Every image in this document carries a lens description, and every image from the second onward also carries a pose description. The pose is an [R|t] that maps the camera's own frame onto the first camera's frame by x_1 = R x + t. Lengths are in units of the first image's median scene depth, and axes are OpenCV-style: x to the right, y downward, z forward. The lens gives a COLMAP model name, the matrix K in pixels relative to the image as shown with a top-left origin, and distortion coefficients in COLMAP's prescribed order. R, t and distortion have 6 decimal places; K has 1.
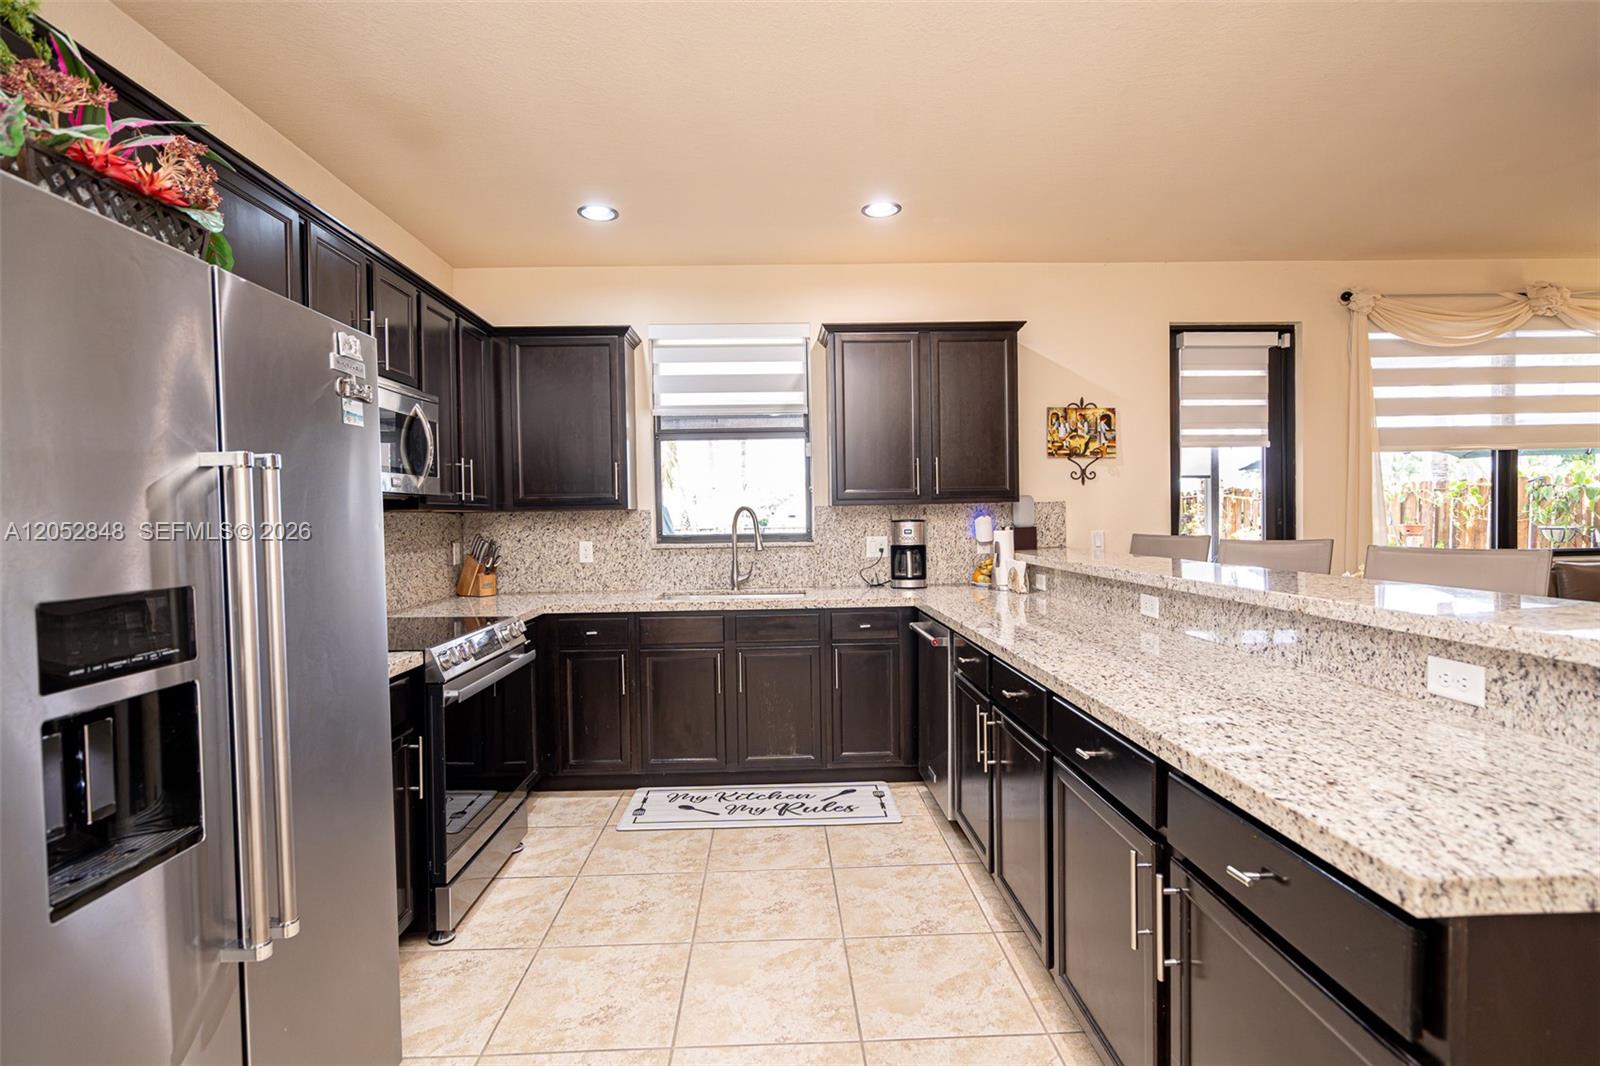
lens RADIAL K [[763.0, 0, 797.5], [0, 763.0, 532.3], [0, 0, 1]] dist [-0.001384, 0.001456]
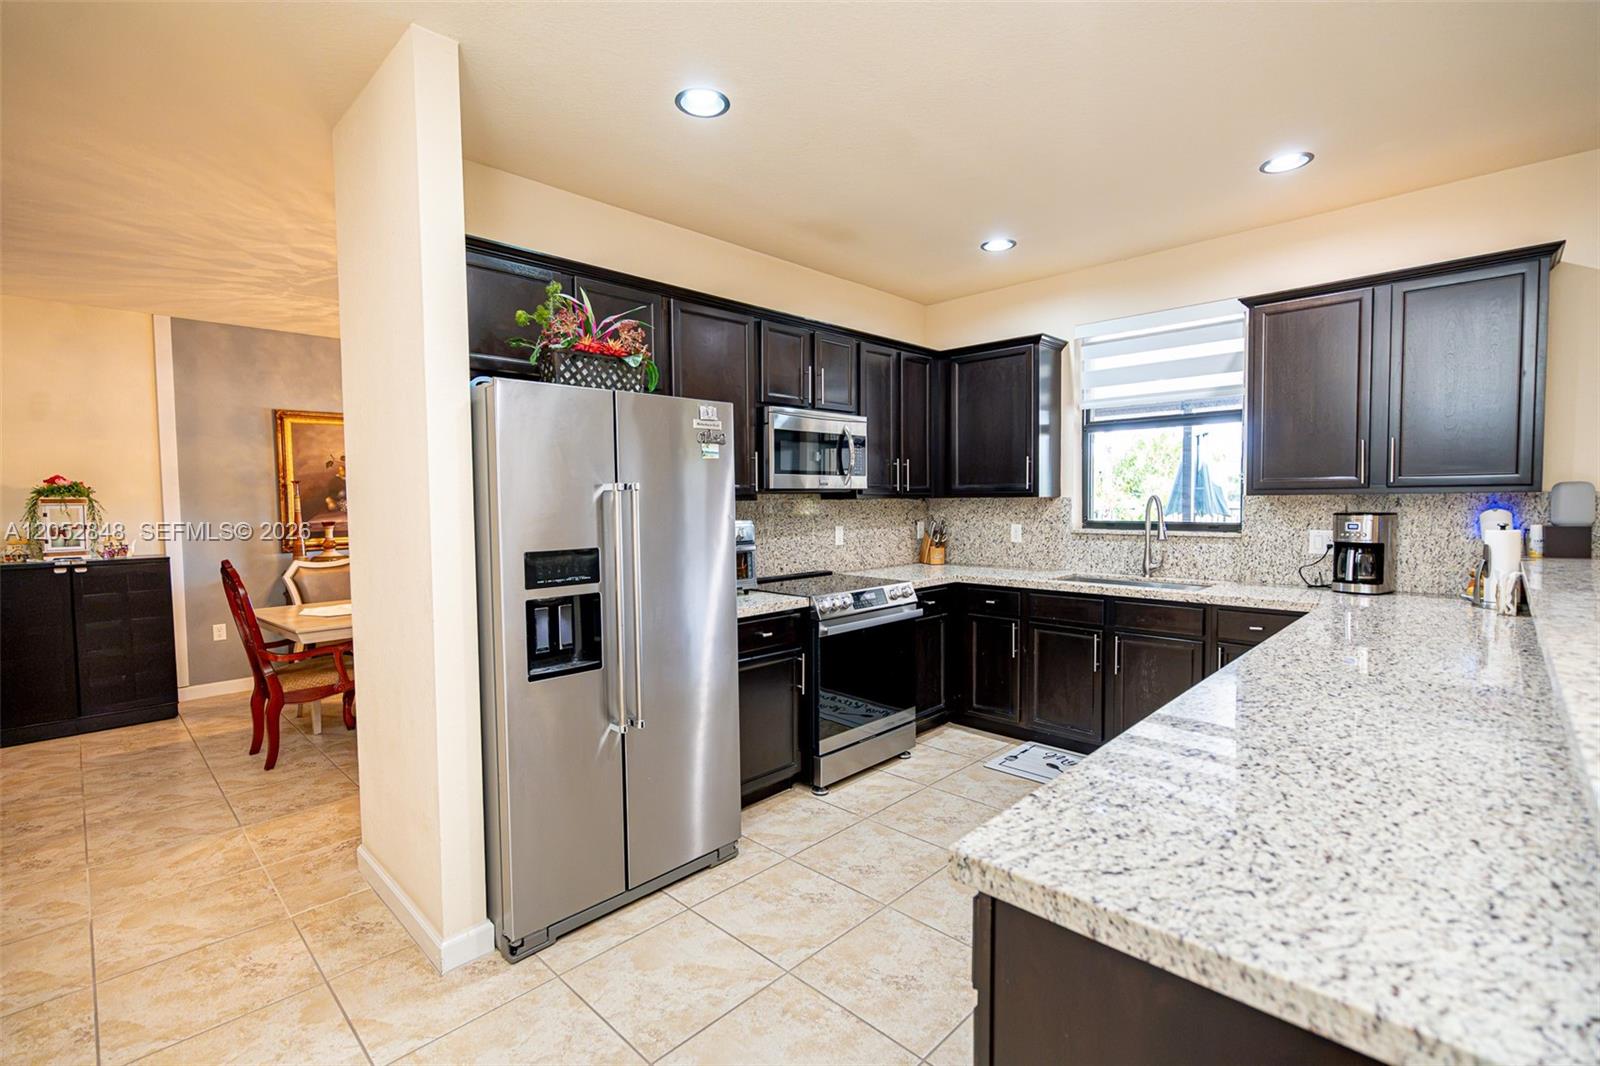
lens RADIAL K [[717.3, 0, 800.3], [0, 717.3, 532.5], [0, 0, 1]] dist [0.003024, -0.000120]
pose [[0.695429, 0.044199, -0.717234, 0.318236], [-0.016744, 0.998832, 0.045317, -0.022181], [0.718399, -0.019505, 0.695357, 0.007248]]
